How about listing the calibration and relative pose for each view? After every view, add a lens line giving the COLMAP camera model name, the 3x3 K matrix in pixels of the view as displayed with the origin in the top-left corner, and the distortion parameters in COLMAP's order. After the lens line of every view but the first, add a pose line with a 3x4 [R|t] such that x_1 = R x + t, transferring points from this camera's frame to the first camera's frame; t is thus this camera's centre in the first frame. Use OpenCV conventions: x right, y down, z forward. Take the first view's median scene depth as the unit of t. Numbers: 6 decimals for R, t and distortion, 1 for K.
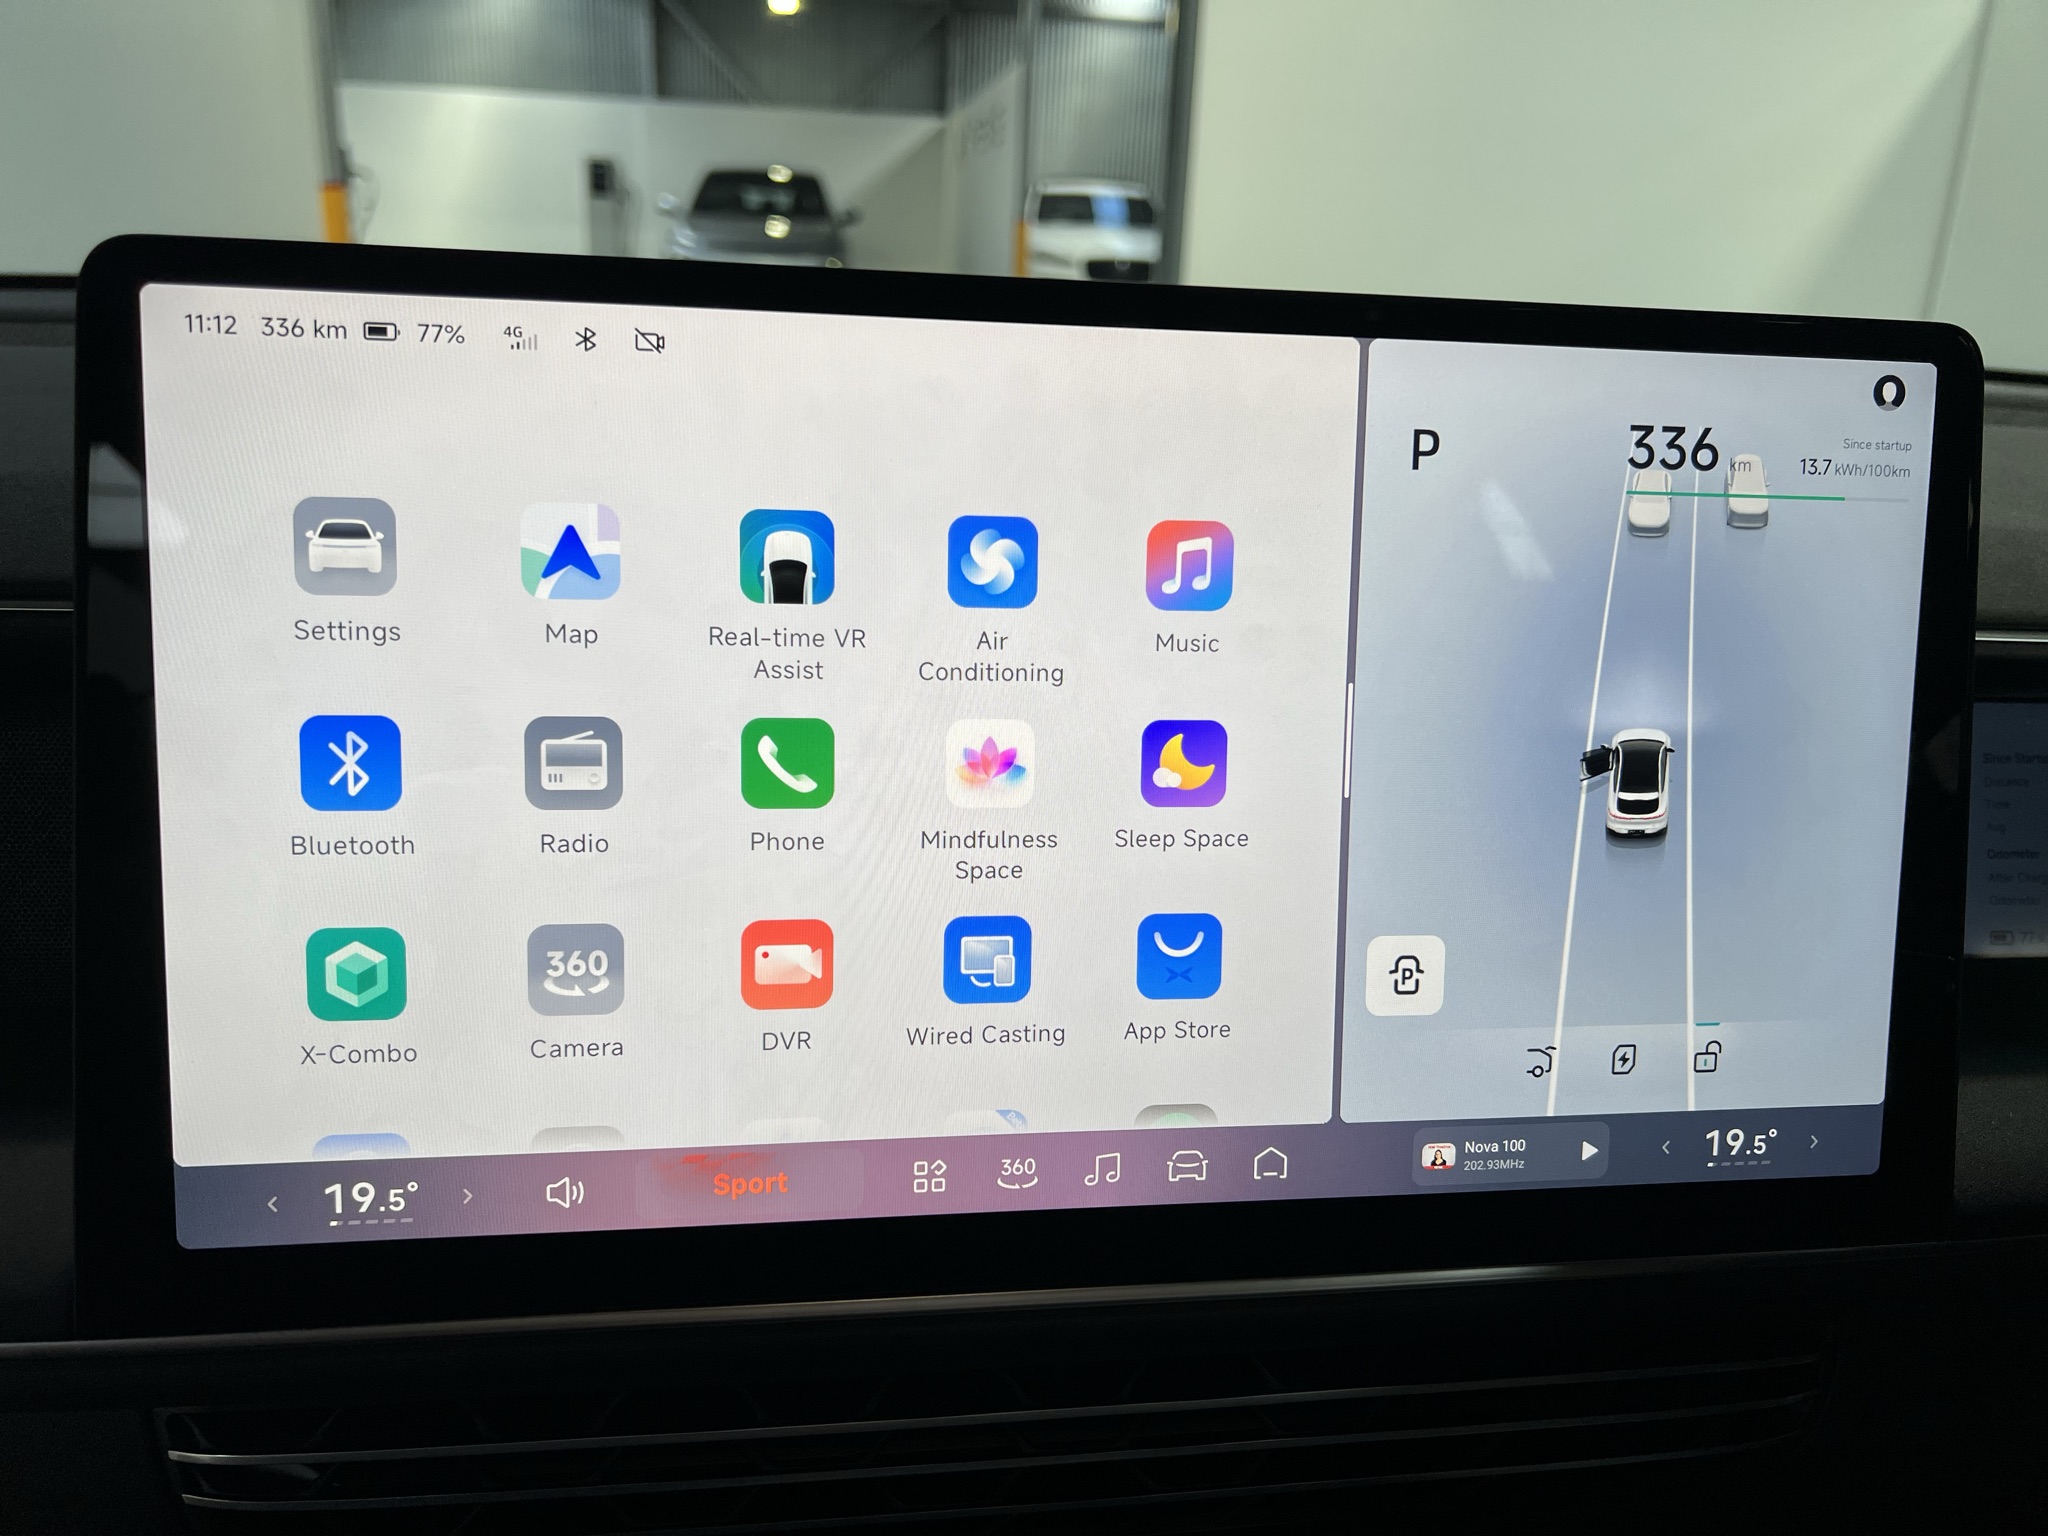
lens RADIAL K [[1676.7, 0, 1032.1], [0, 1676.7, 772.1], [0, 0, 1]] dist [0.000886, -0.036116]
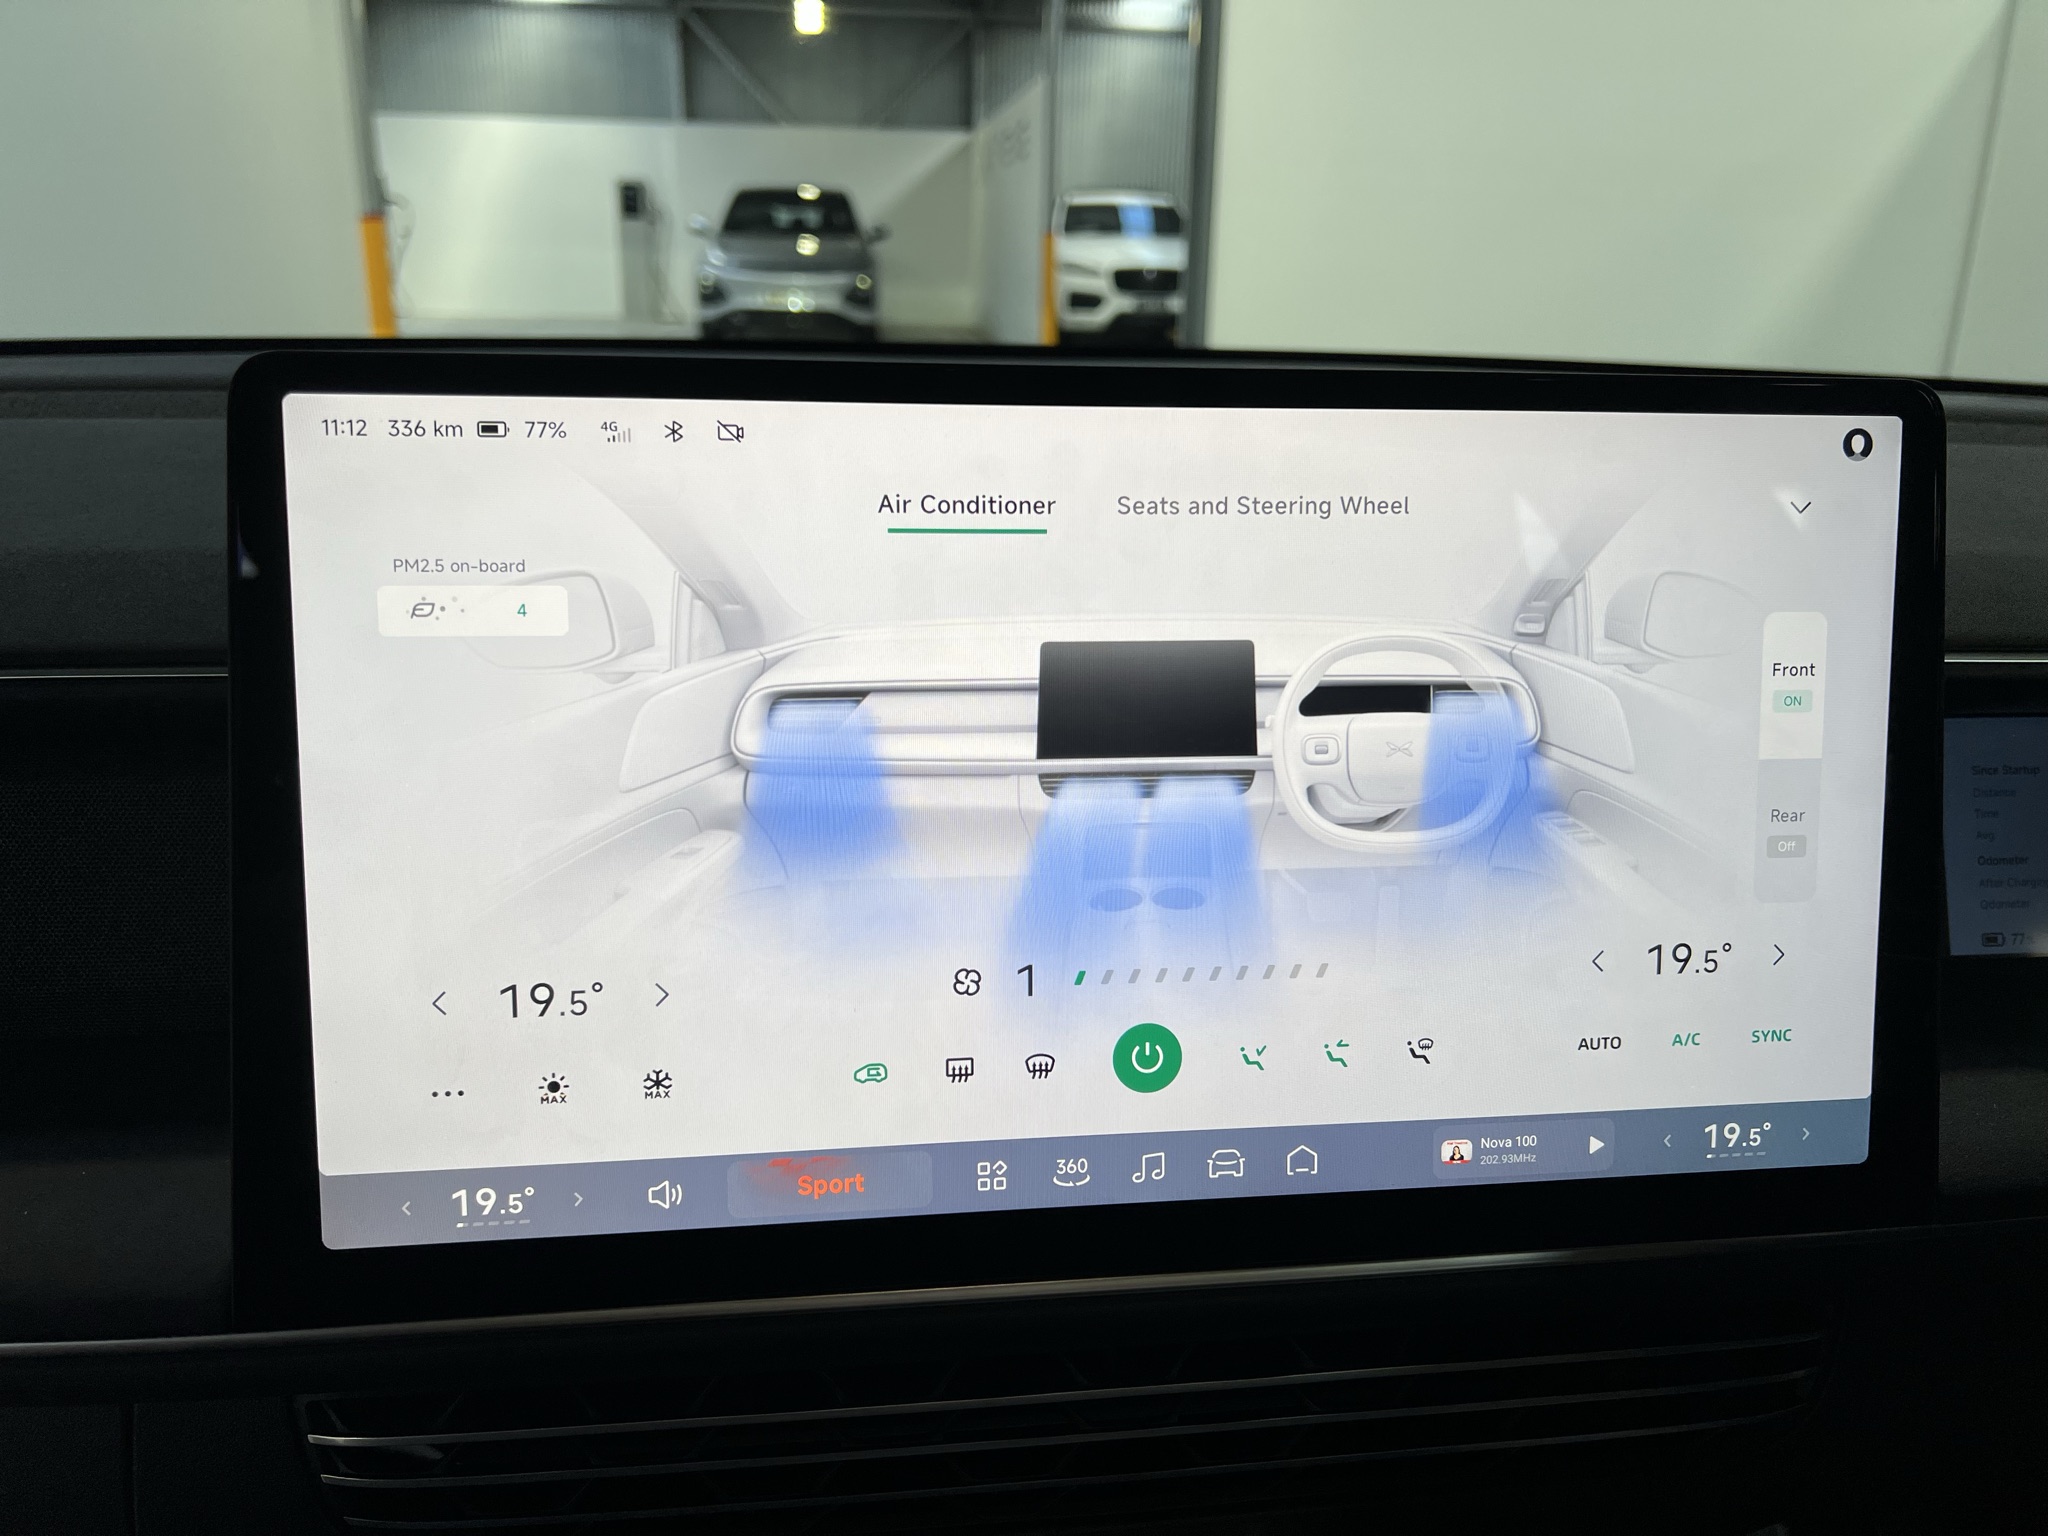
lens RADIAL K [[1676.7, 0, 1036.9], [0, 1676.7, 764.8], [0, 0, 1]] dist [0.000886, -0.036116]
pose [[0.999651, -0.018189, -0.019148, -0.005351], [0.018018, 0.999797, -0.009037, -0.018529], [0.019309, 0.008689, 0.999776, -0.102595]]
